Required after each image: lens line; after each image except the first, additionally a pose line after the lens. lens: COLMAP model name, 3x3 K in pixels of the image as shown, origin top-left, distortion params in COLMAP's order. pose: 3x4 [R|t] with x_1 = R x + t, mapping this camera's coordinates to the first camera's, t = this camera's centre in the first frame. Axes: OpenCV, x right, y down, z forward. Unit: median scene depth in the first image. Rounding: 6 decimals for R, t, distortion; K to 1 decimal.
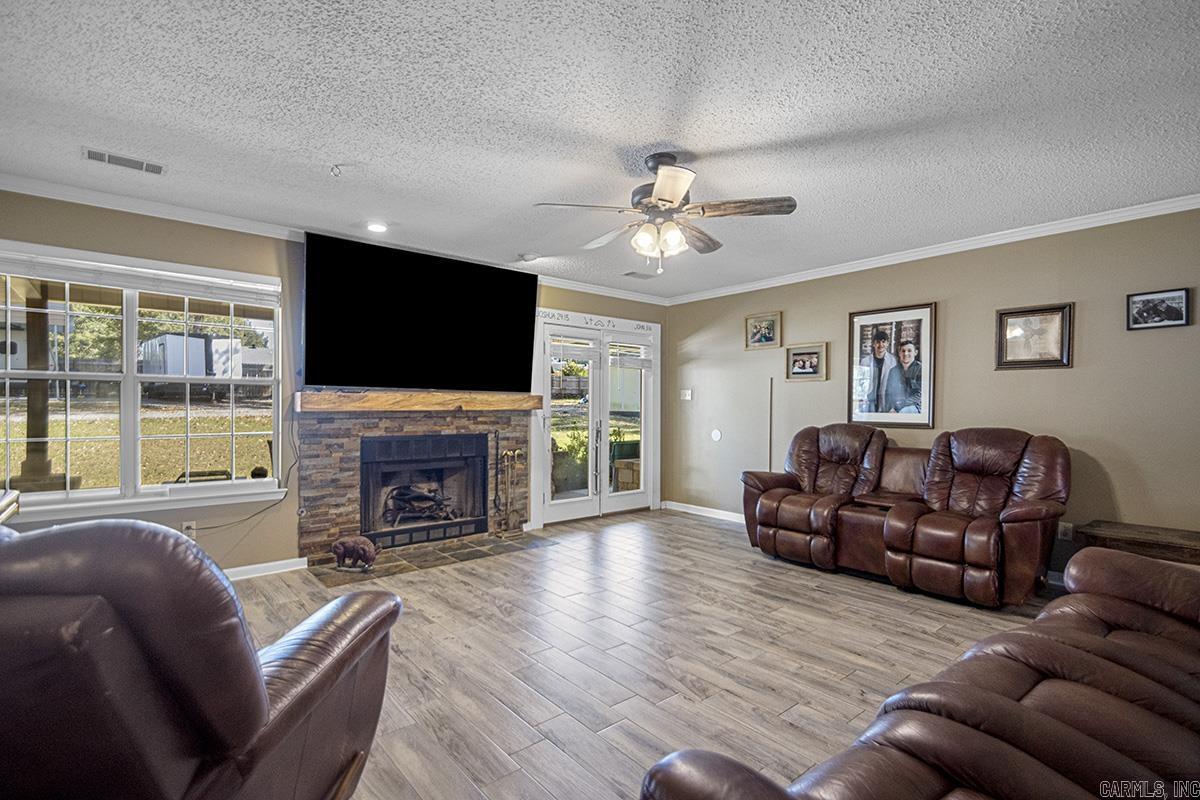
lens RADIAL K [[559.3, 0, 602.4], [0, 559.3, 415.8], [0, 0, 1]] dist [0.031235, 0.000036]
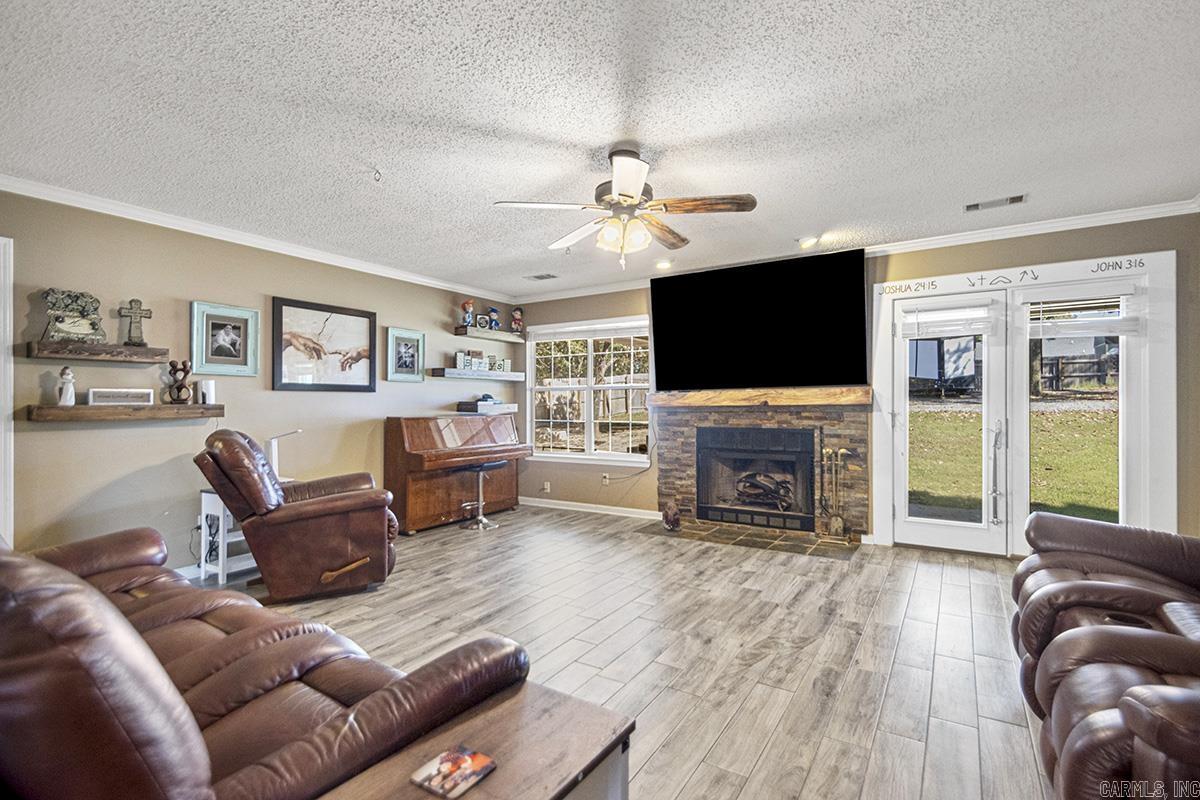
lens RADIAL K [[547.4, 0, 617.4], [0, 547.4, 408.1], [0, 0, 1]] dist [0.019783, -0.018006]
pose [[0.314635, 0.000104, -0.949213, 0.692510], [-0.005923, 0.999981, -0.001854, -0.001027], [0.949194, 0.006206, 0.314630, 0.458550]]
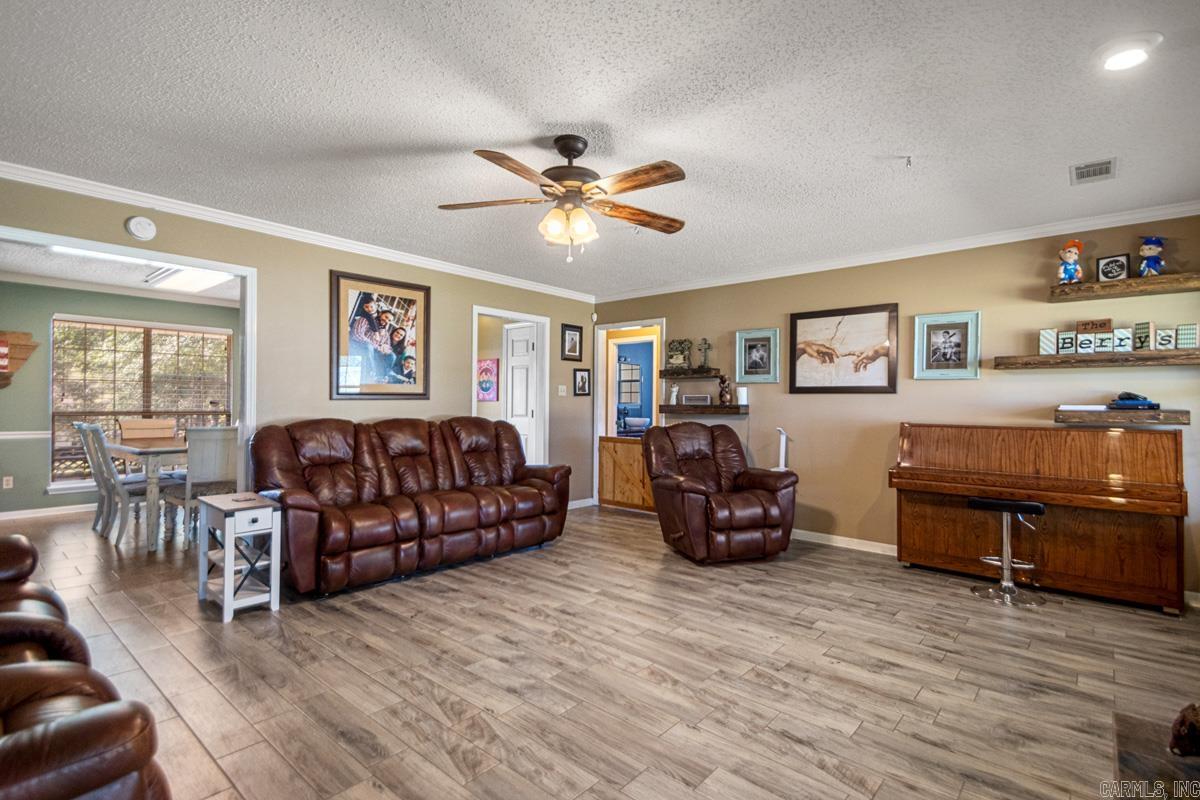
lens RADIAL K [[564.5, 0, 600.0], [0, 564.5, 400.0], [0, 0, 1]] dist [0.016608, -0.000480]
pose [[-0.988180, -0.015481, -0.152515, 0.130330], [-0.016454, 0.999852, 0.005122, -0.017640], [0.152414, 0.007571, -0.988288, 1.306375]]
